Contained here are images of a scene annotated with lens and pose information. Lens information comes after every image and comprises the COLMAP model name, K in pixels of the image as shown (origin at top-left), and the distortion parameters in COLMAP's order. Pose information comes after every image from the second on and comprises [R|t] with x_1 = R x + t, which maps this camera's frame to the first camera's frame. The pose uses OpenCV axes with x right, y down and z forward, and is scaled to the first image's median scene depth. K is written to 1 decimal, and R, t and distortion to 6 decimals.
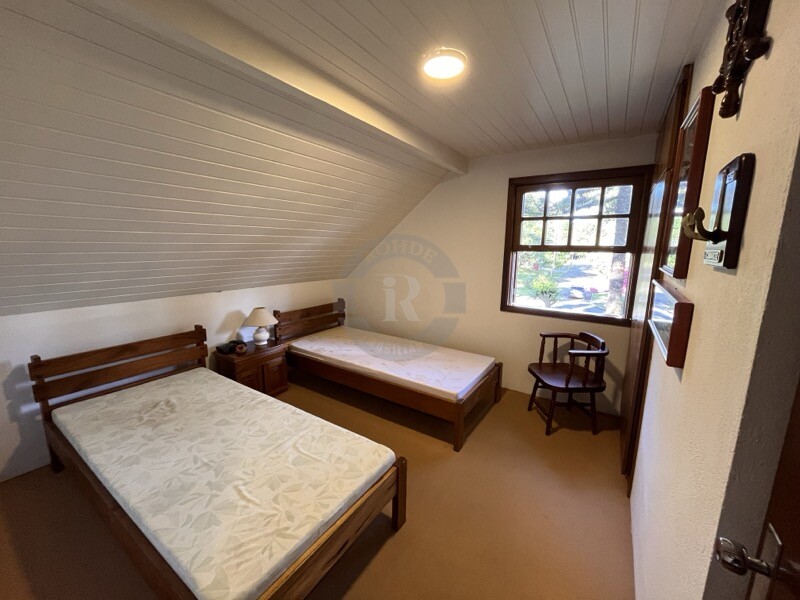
lens RADIAL K [[321.8, 0, 404.1], [0, 321.8, 297.5], [0, 0, 1]] dist [-0.003253, -0.000035]
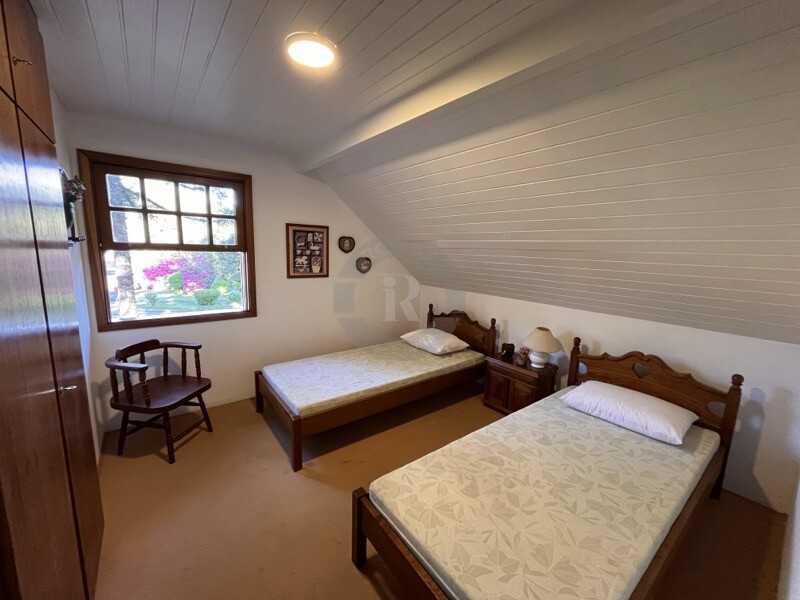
lens RADIAL K [[321.8, 0, 402.9], [0, 321.8, 301.2], [0, 0, 1]] dist [-0.003253, -0.000035]
pose [[0.327052, -0.151799, 0.932735, -0.163643], [0.137670, 0.984138, 0.111893, -0.017766], [-0.934924, 0.091815, 0.342763, 0.113895]]
